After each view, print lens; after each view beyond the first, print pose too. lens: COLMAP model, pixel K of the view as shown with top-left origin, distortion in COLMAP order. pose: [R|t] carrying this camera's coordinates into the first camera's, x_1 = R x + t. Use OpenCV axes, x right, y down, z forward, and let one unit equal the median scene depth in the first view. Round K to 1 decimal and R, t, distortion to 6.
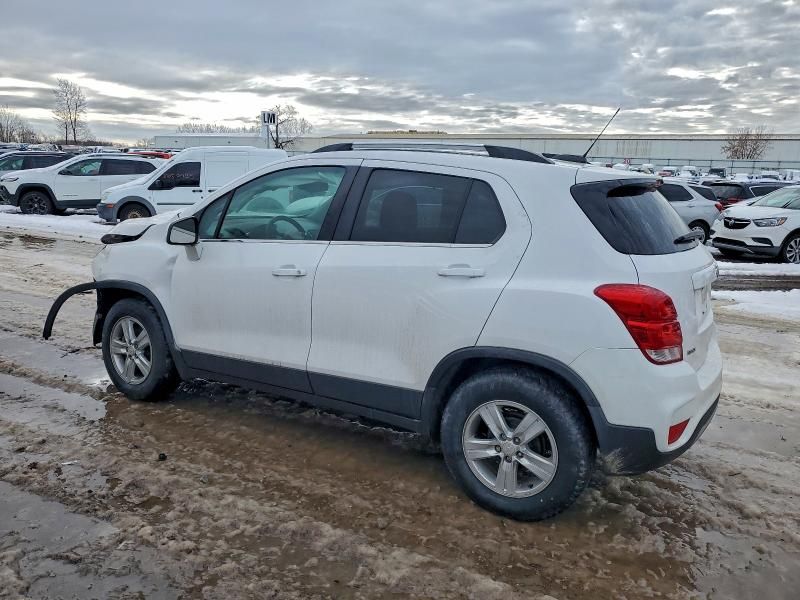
lens RADIAL K [[598.7, 0, 393.7], [0, 598.7, 297.9], [0, 0, 1]] dist [0.029289, -0.012594]
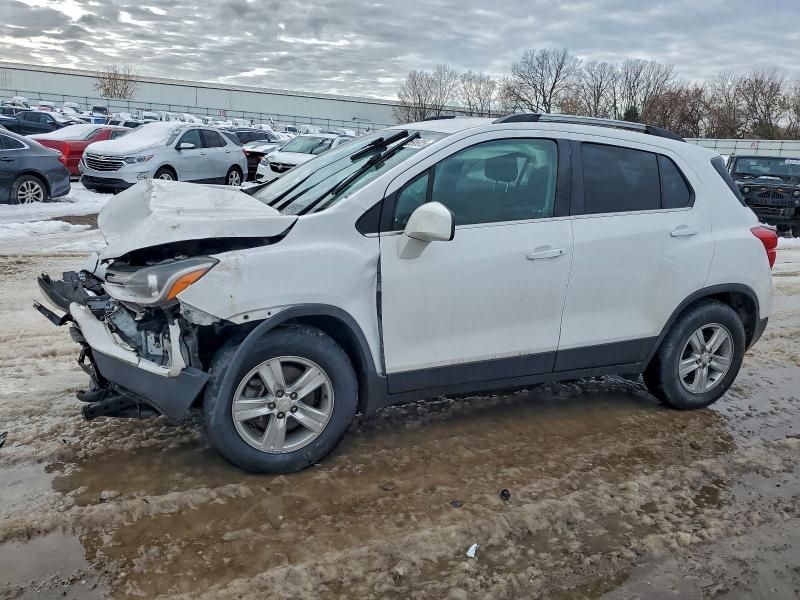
lens RADIAL K [[598.7, 0, 394.7], [0, 598.7, 299.4], [0, 0, 1]] dist [0.029289, -0.012594]
pose [[0.603817, -0.195945, 0.772664, -1.077319], [0.118077, 0.980610, 0.156405, -0.150057], [-0.788329, -0.003207, 0.615245, 0.614544]]
